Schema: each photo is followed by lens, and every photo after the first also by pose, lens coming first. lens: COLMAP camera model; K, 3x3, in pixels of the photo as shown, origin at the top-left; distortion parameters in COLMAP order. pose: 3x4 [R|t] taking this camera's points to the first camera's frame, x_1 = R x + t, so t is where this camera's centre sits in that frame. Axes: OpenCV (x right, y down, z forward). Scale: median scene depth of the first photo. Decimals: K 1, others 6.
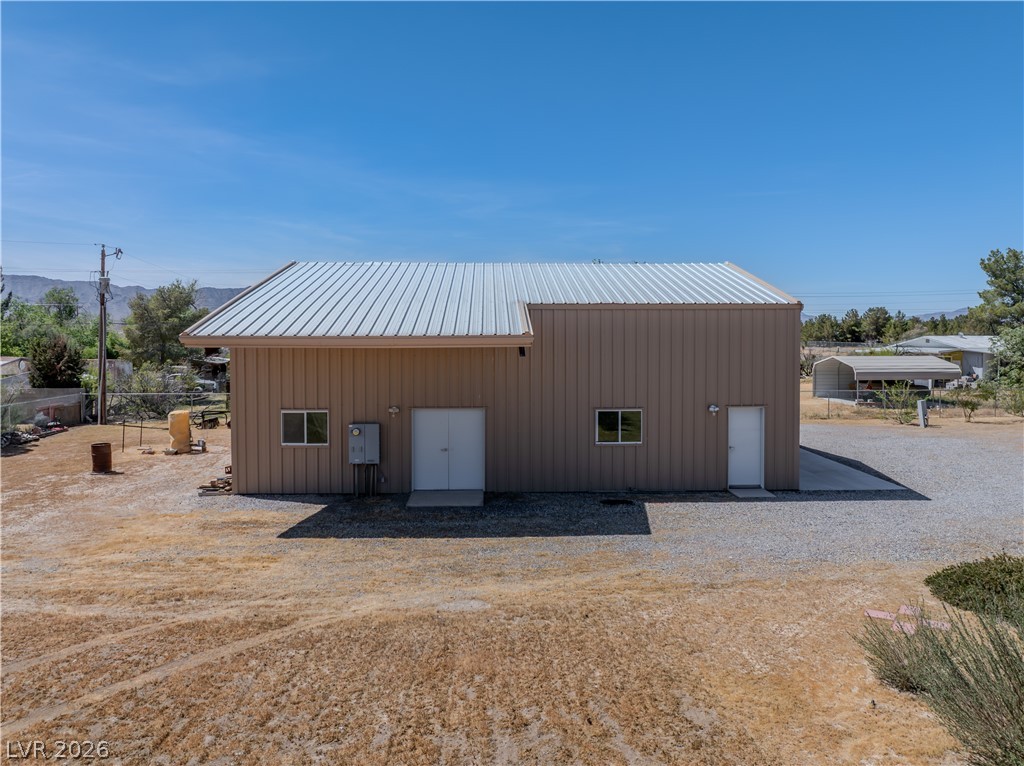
lens RADIAL K [[796.5, 0, 510.8], [0, 796.5, 360.5], [0, 0, 1]] dist [0.000211, -0.002428]
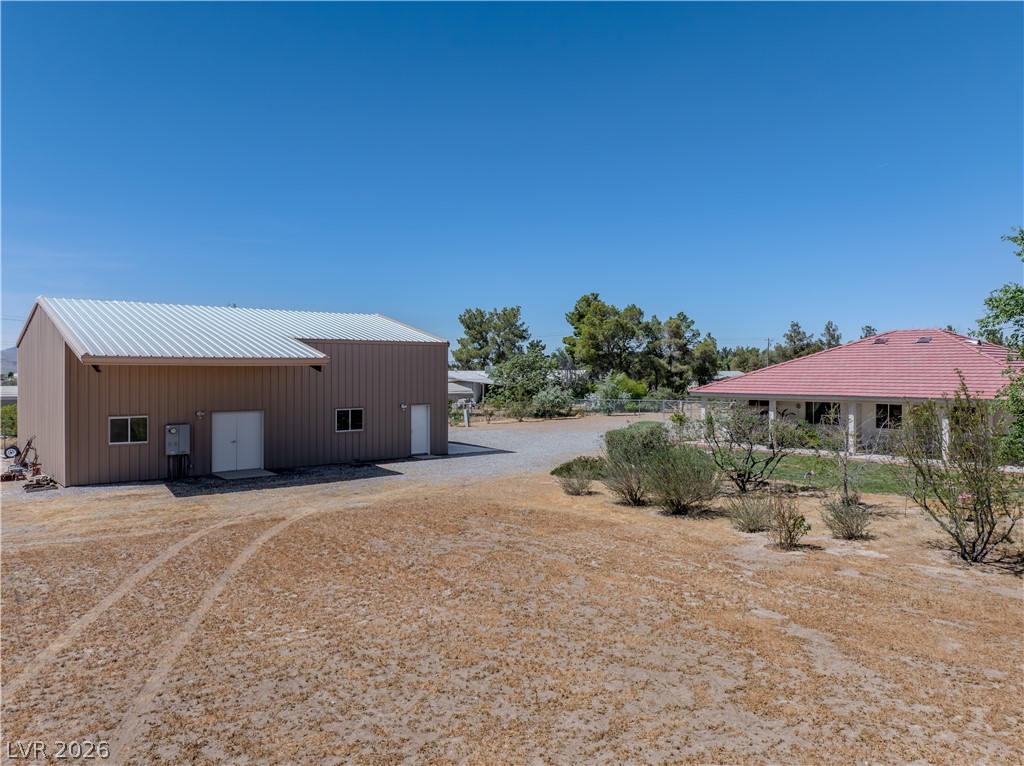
lens RADIAL K [[796.5, 0, 510.8], [0, 796.5, 360.5], [0, 0, 1]] dist [0.000211, -0.002428]
pose [[0.790542, 0.009521, 0.612333, -0.560295], [0.022957, 0.998716, -0.045167, 0.044644], [-0.611977, 0.049764, 0.789308, -0.404236]]
